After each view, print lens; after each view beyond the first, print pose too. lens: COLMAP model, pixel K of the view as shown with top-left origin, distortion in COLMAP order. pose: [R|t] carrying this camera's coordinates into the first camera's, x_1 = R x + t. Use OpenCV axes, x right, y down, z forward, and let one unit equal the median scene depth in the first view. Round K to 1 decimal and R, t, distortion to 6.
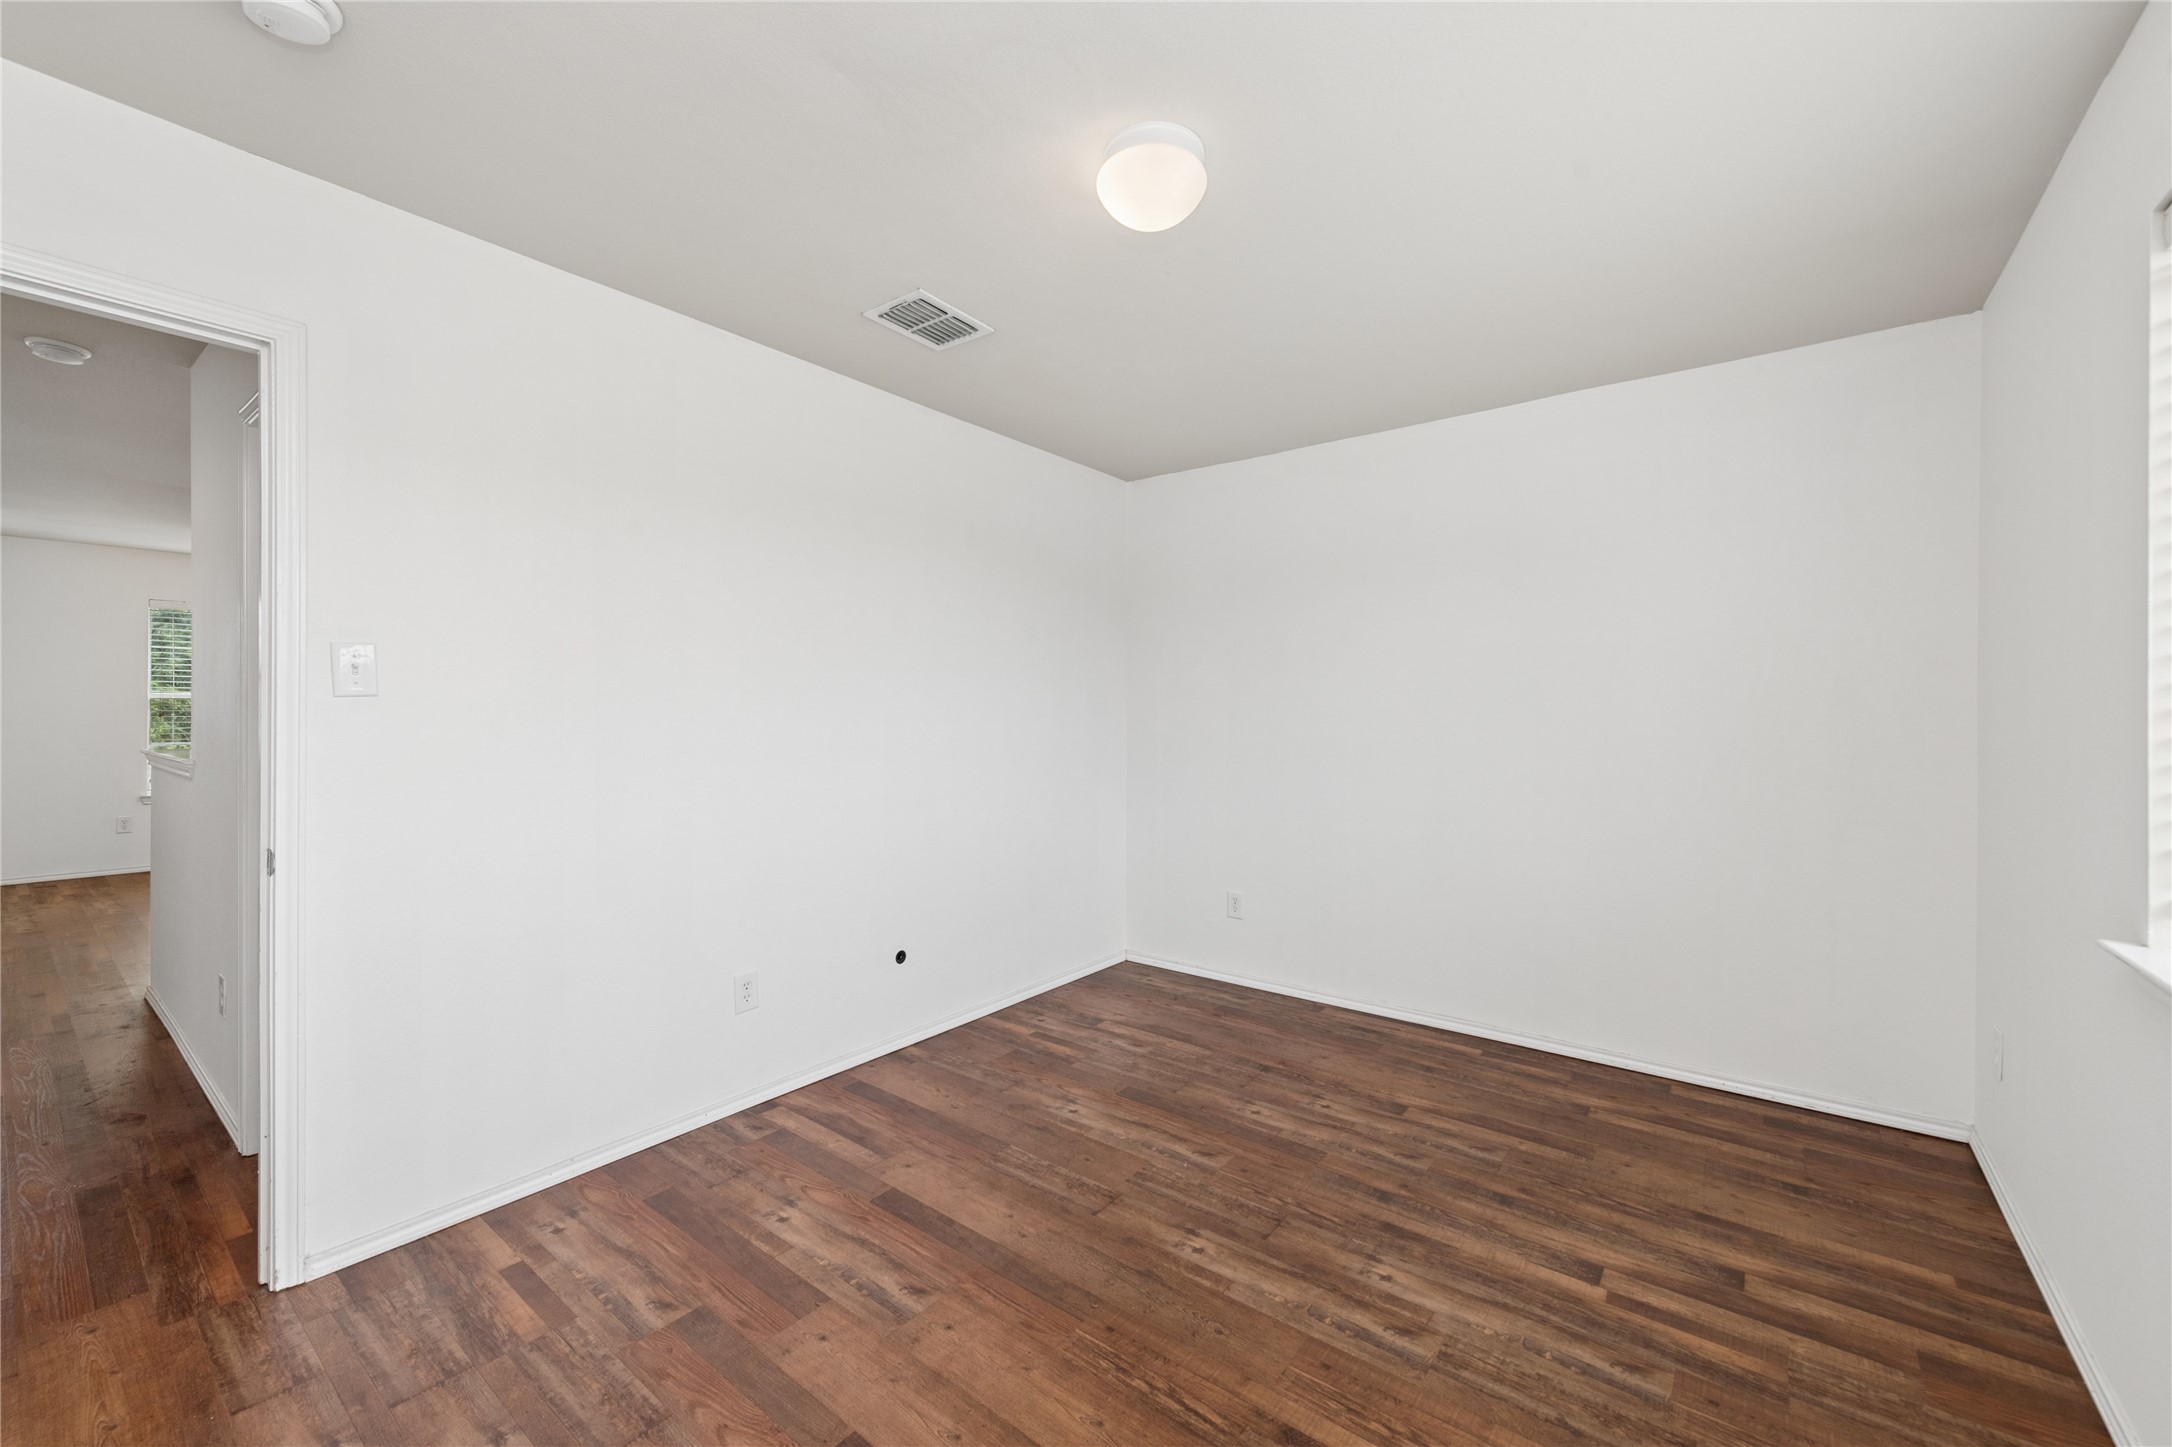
lens RADIAL K [[856.5, 0, 1095.5], [0, 856.5, 714.5], [0, 0, 1]] dist [0.010750, -0.002901]
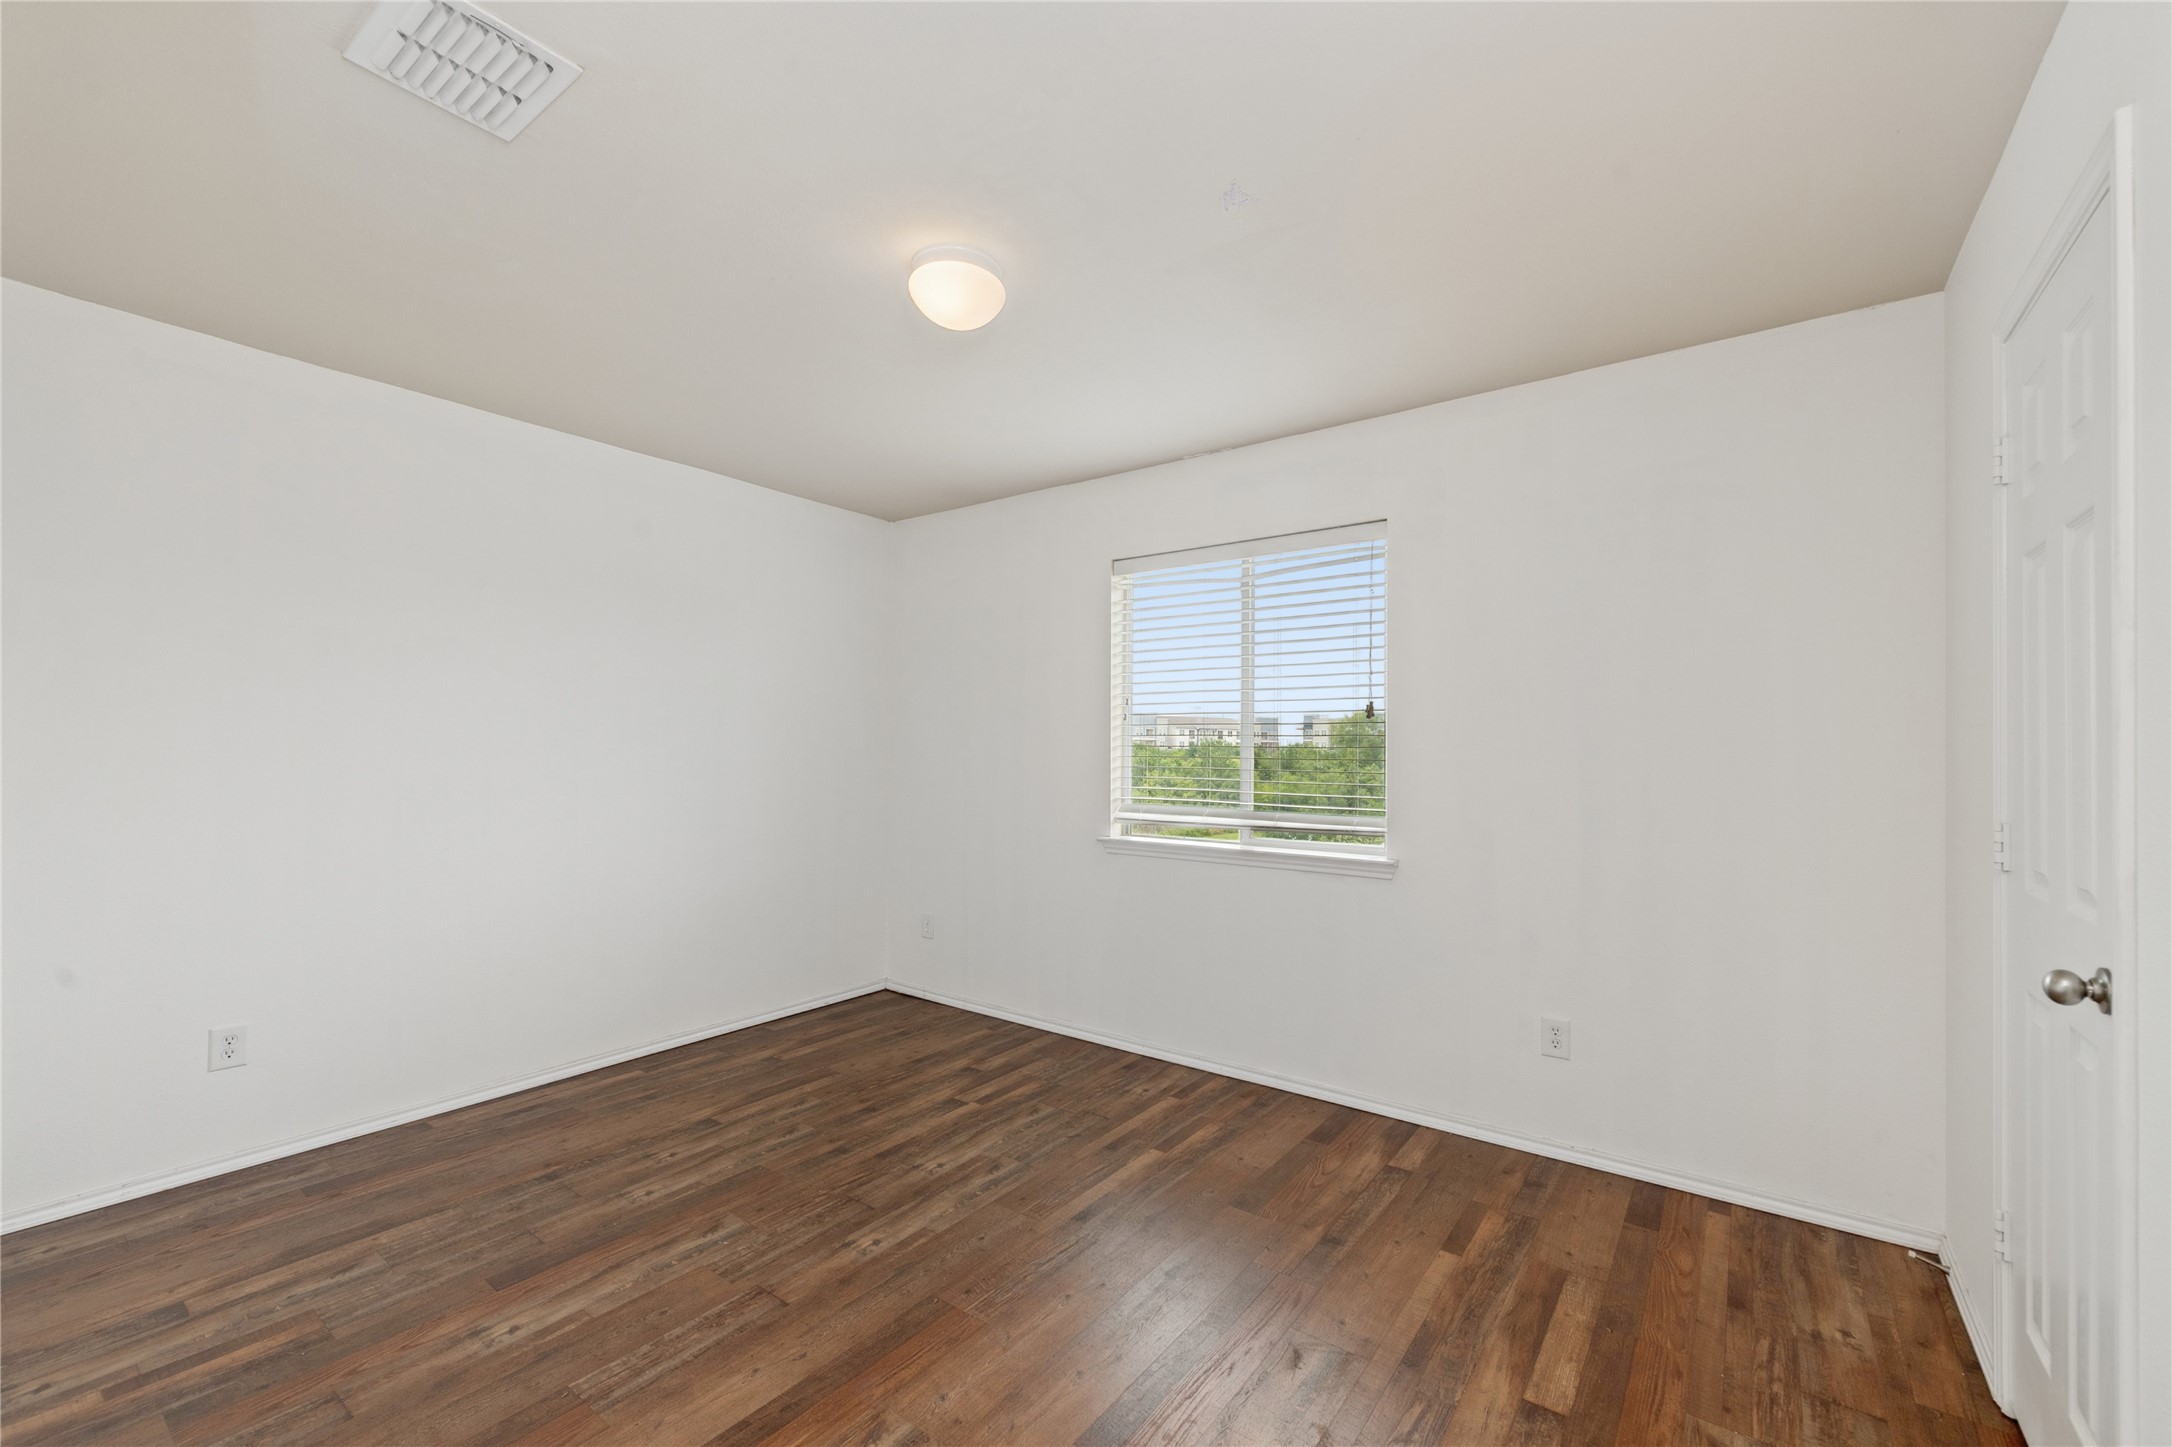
lens RADIAL K [[856.5, 0, 1091.2], [0, 856.5, 737.9], [0, 0, 1]] dist [0.010750, -0.002901]
pose [[-0.006639, 0.007990, 0.999946, -0.760976], [-0.008839, 0.999929, -0.008049, -0.018367], [-0.999939, -0.008892, -0.006568, 0.557724]]
